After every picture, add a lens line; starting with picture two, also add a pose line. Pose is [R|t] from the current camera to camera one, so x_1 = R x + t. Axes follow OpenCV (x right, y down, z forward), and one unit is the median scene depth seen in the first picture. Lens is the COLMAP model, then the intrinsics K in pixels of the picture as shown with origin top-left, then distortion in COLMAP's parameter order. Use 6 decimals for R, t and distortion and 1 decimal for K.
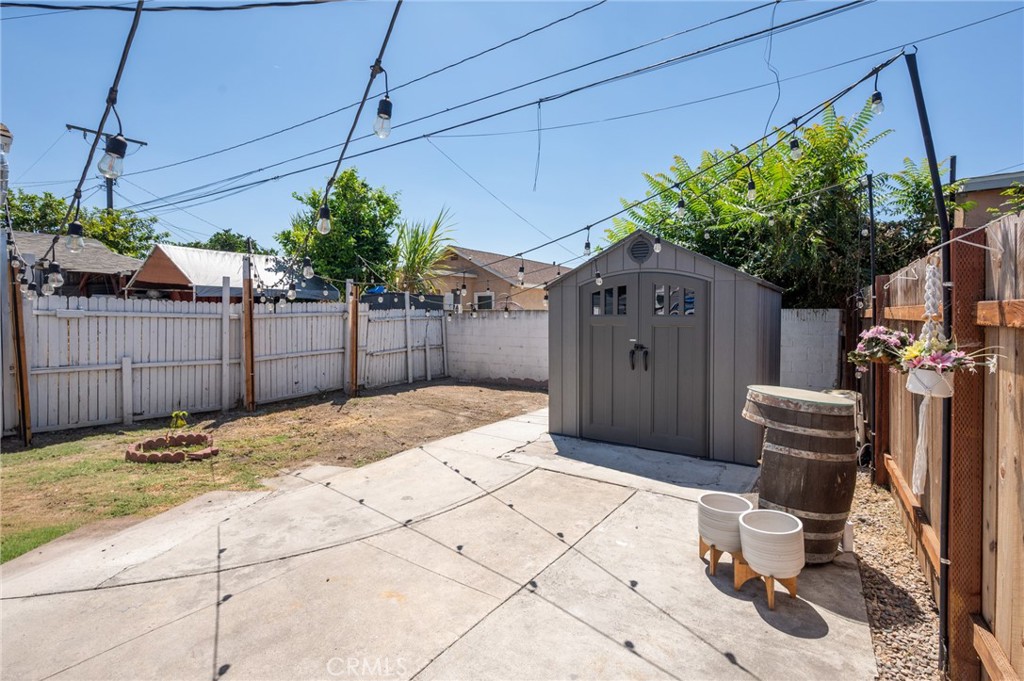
lens RADIAL K [[467.9, 0, 536.1], [0, 467.9, 336.9], [0, 0, 1]] dist [-0.000997, 0.000075]
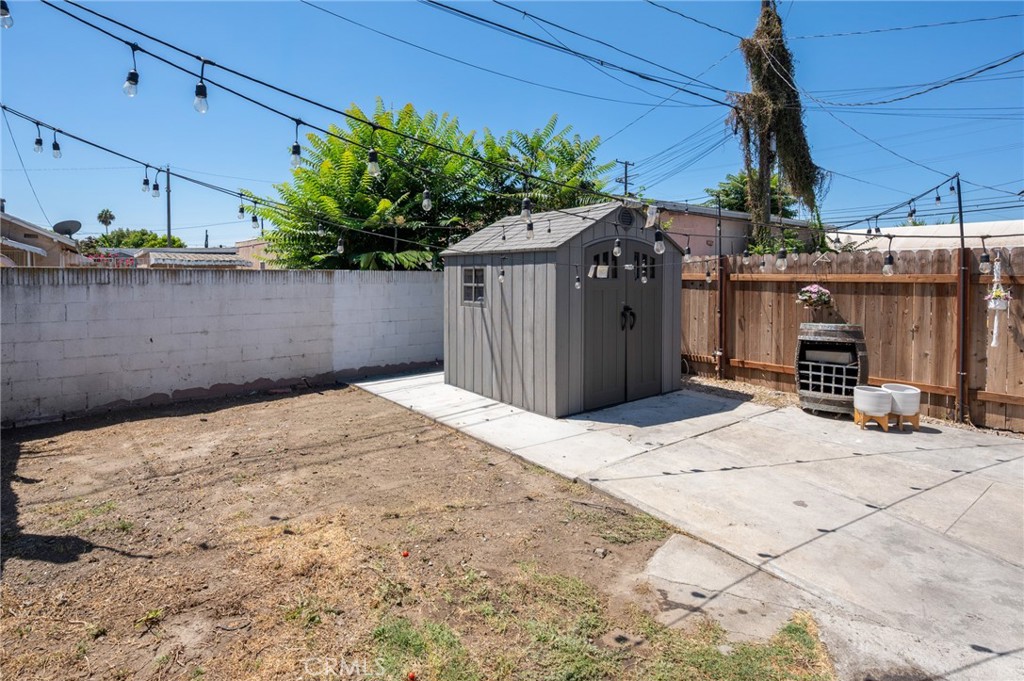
lens RADIAL K [[495.0, 0, 482.1], [0, 495.0, 293.6], [0, 0, 1]] dist [0.000465, 0.000437]
pose [[0.359476, -0.033715, 0.932545, -0.864381], [0.042621, 0.998897, 0.019684, -0.044577], [-0.932181, 0.032670, 0.360517, 0.808848]]
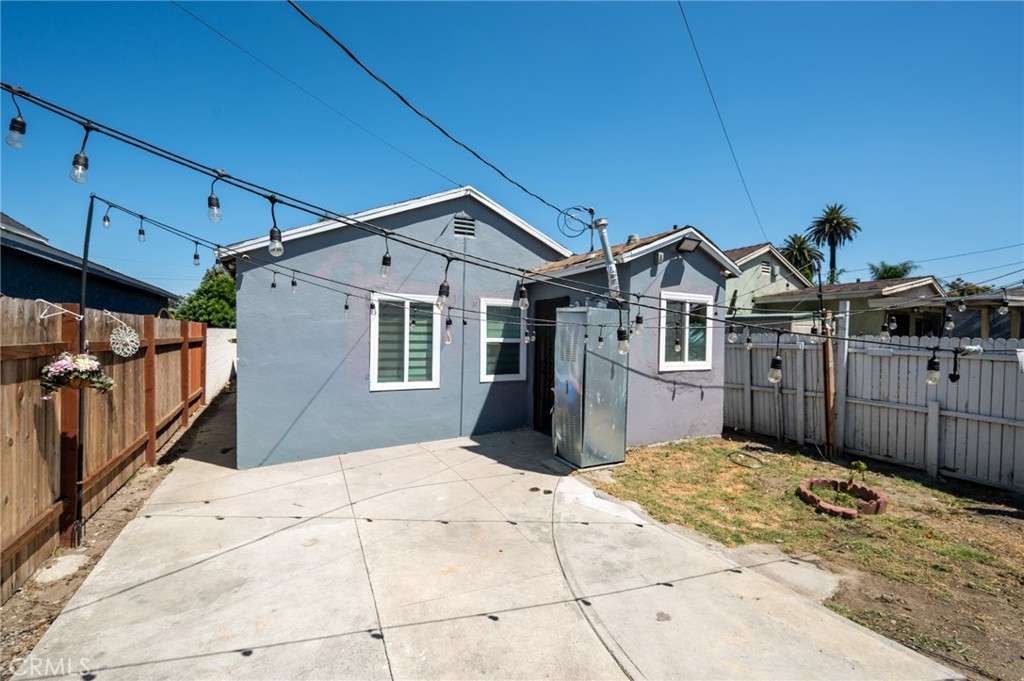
lens RADIAL K [[431.3, 0, 508.1], [0, 431.3, 345.2], [0, 0, 1]] dist [0.000119, 0.000029]
pose [[-0.523076, 0.008970, -0.852239, 0.278822], [-0.053041, 0.997664, 0.043056, -0.060195], [0.850634, 0.067726, -0.521378, 0.753928]]
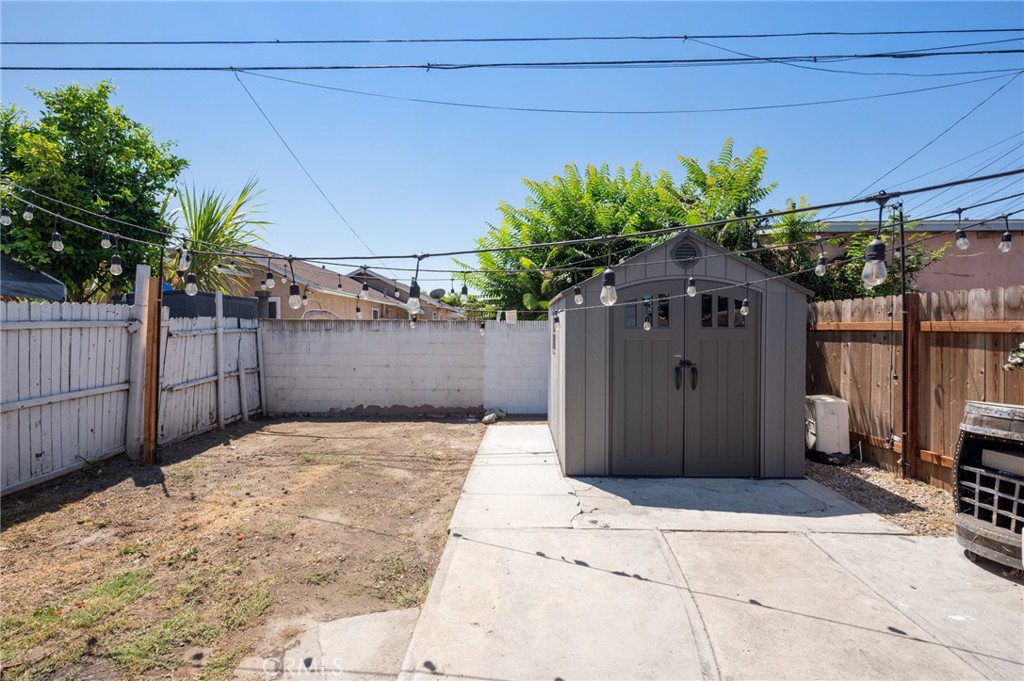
lens RADIAL K [[453.9, 0, 519.7], [0, 453.9, 341.1], [0, 0, 1]] dist [0.000219, 0.000338]
pose [[0.847379, -0.013346, 0.530821, -0.450793], [0.021627, 0.999722, -0.009389, -0.017331], [-0.530548, 0.019436, 0.847432, 0.393009]]
